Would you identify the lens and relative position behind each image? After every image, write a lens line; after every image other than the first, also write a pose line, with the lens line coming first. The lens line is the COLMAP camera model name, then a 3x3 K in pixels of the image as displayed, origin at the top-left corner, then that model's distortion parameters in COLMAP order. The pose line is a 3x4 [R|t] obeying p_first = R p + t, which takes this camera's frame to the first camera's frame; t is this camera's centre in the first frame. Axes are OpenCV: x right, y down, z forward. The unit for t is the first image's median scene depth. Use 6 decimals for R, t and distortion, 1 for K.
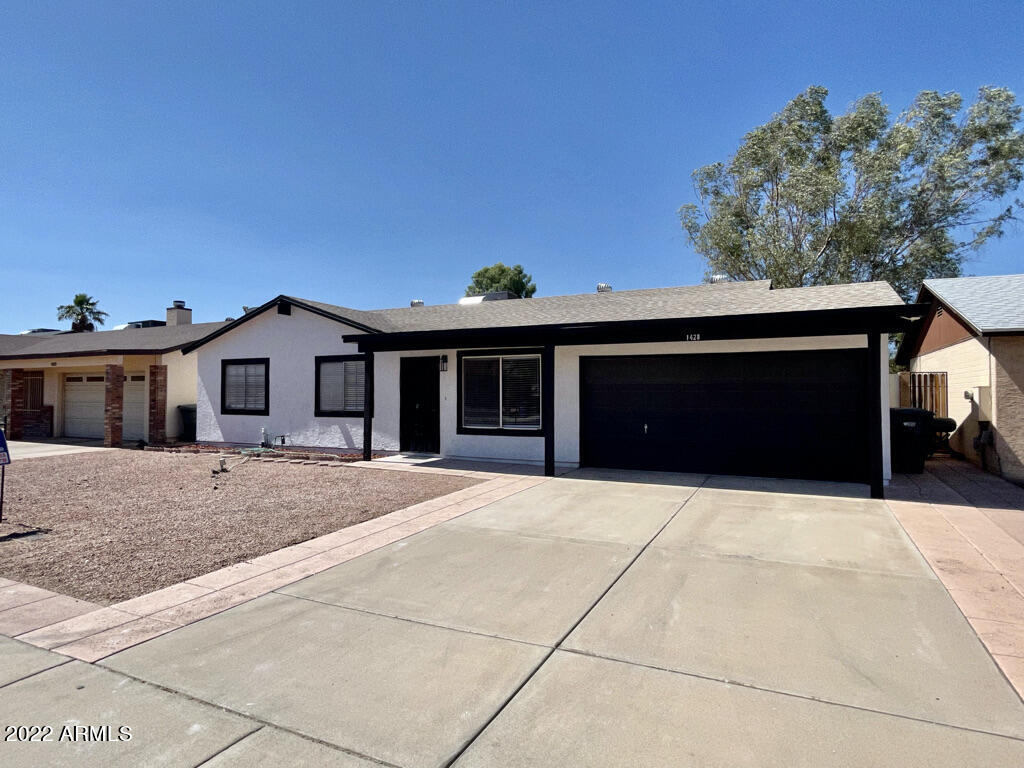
lens RADIAL K [[587.8, 0, 512.0], [0, 587.8, 384.0], [0, 0, 1]] dist [-0.005780, -0.000735]
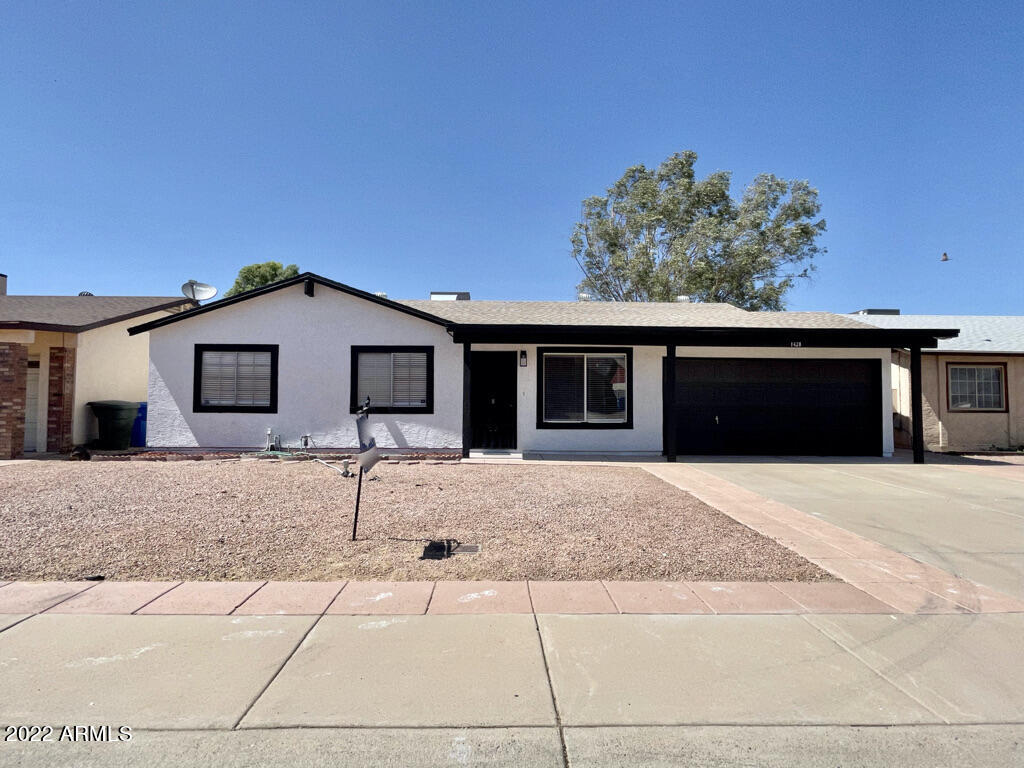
lens RADIAL K [[570.6, 0, 512.0], [0, 570.6, 384.0], [0, 0, 1]] dist [-0.002590, 0.000285]
pose [[0.891505, 0.020063, 0.452567, -0.509837], [-0.014185, 0.999765, -0.016378, 0.021730], [-0.452789, 0.008181, 0.891580, 0.123431]]
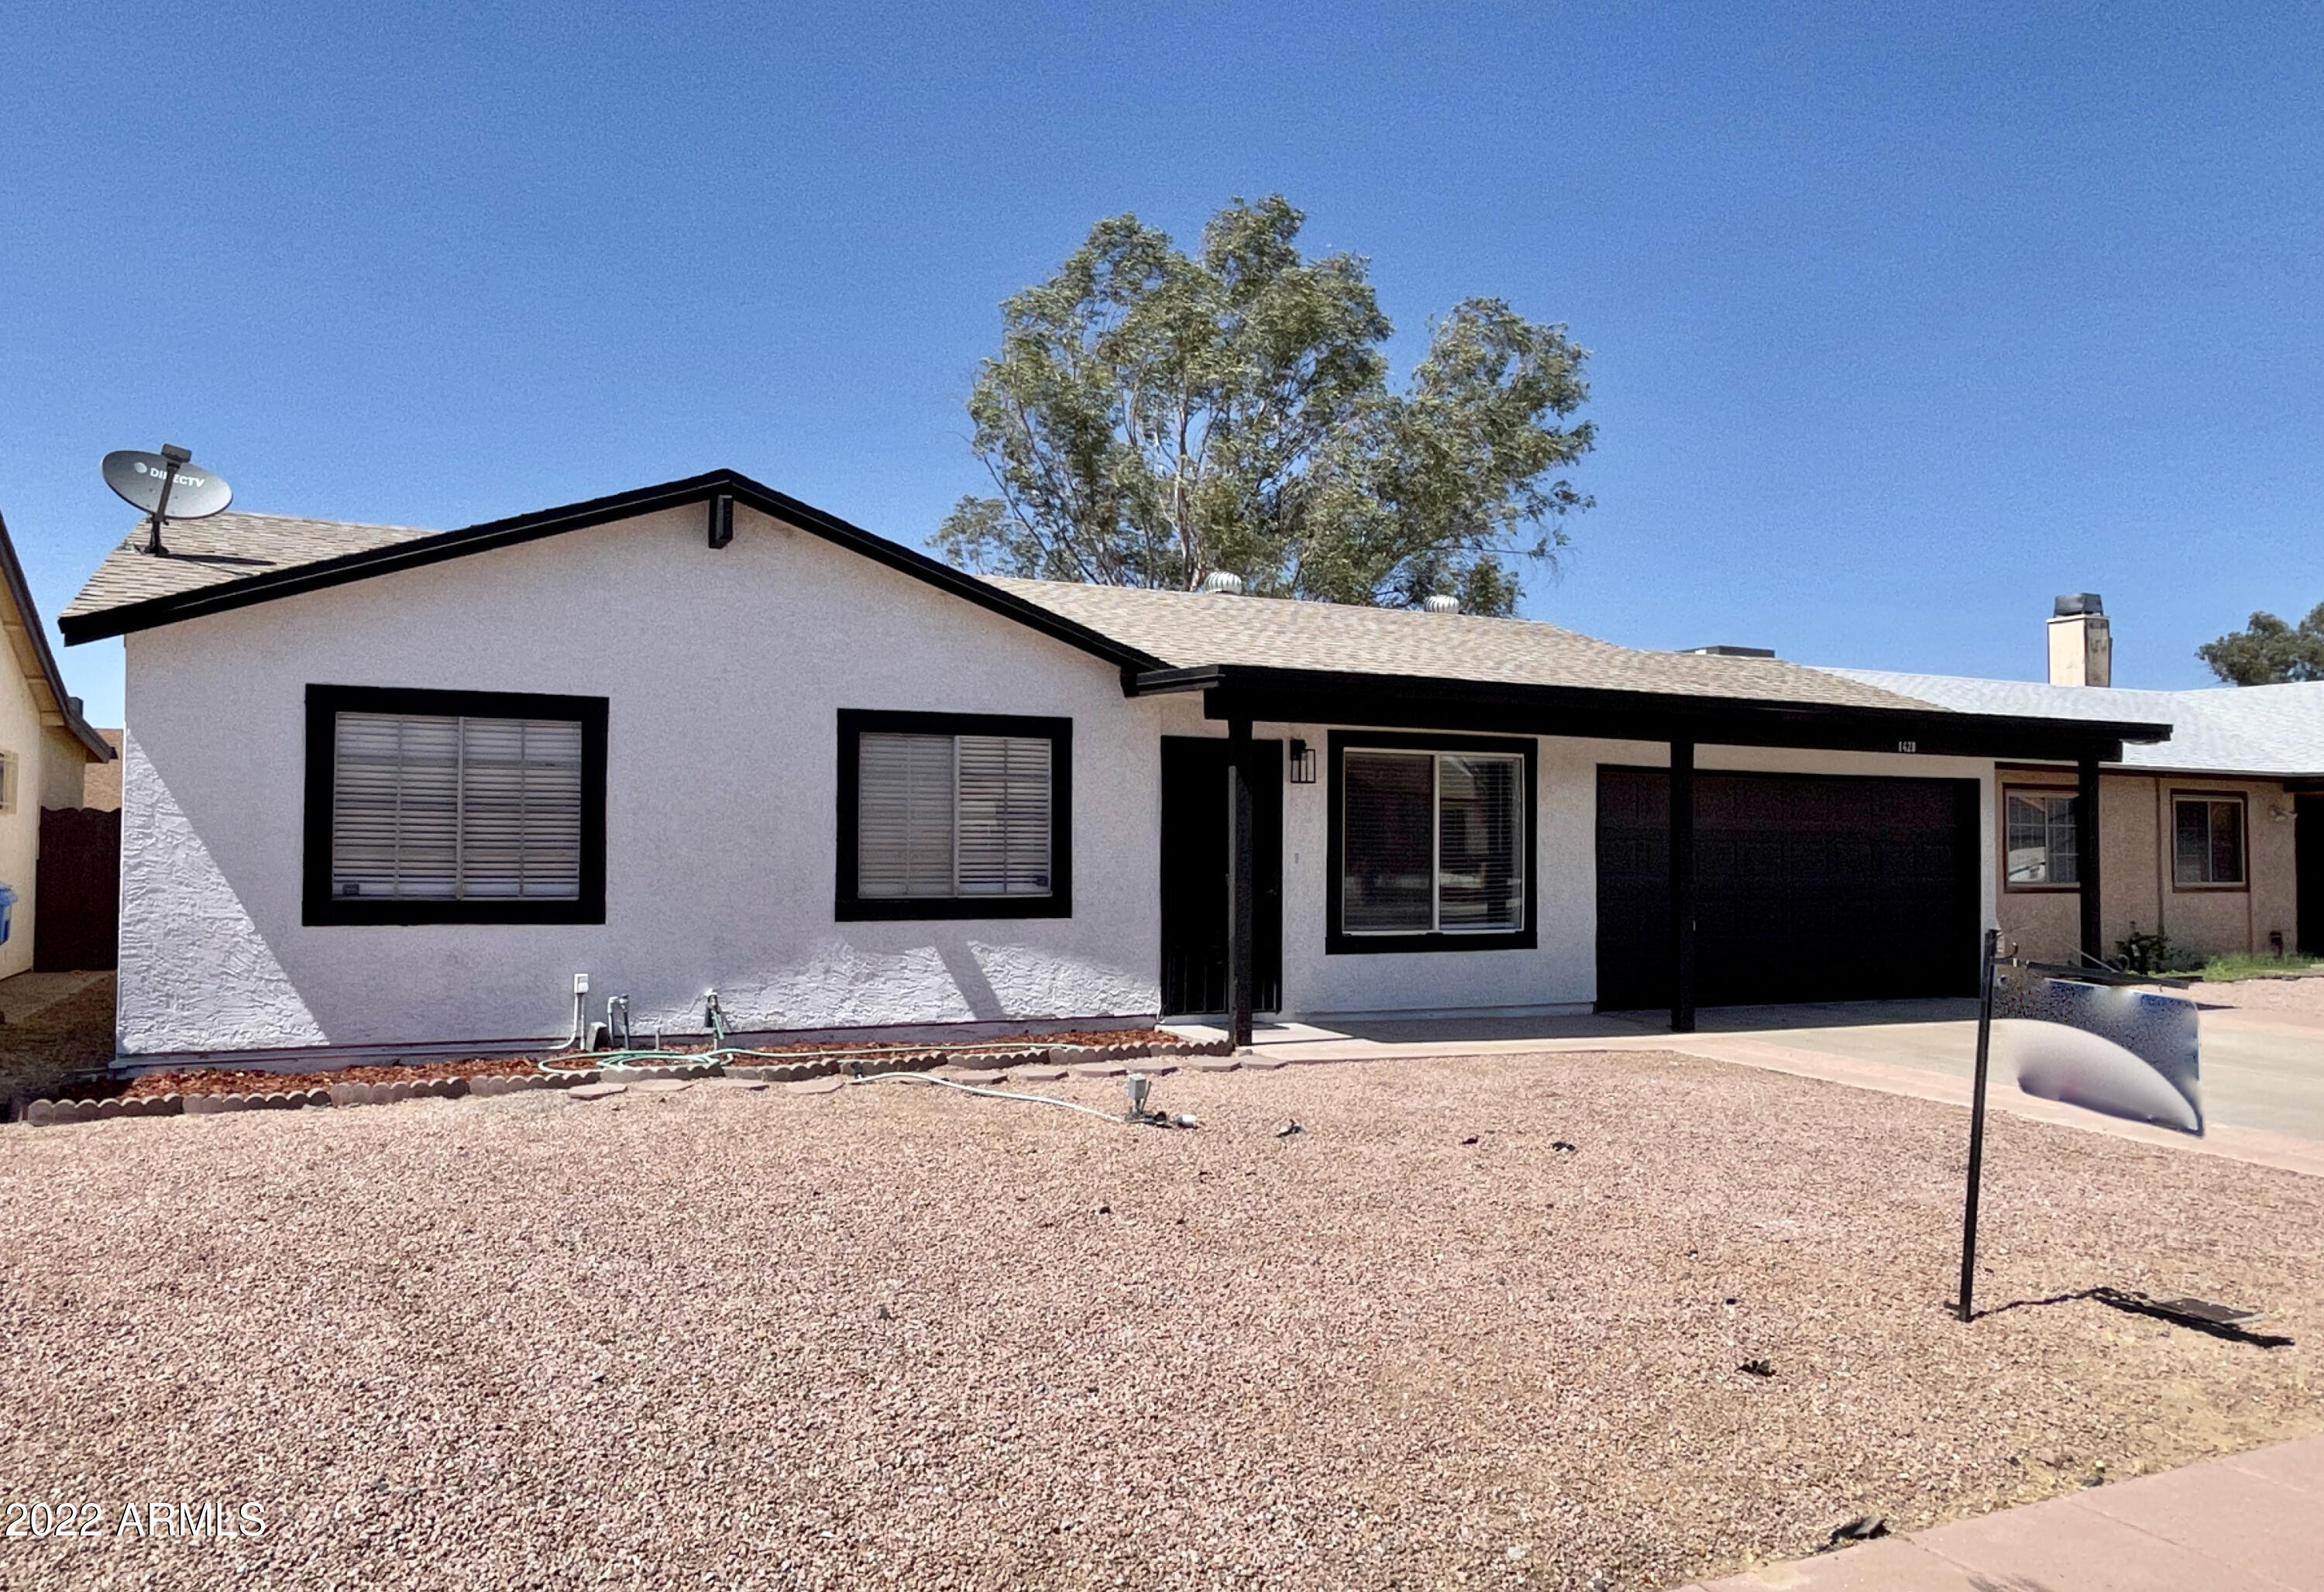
lens RADIAL K [[1589.0, 0, 1051.1], [0, 1589.0, 799.1], [0, 0, 1]] dist [-0.002122, -0.001887]
pose [[0.653063, 0.027195, 0.756815, -0.855359], [-0.023249, 0.999604, -0.015857, 0.006488], [-0.756947, -0.007239, 0.653437, 0.418929]]
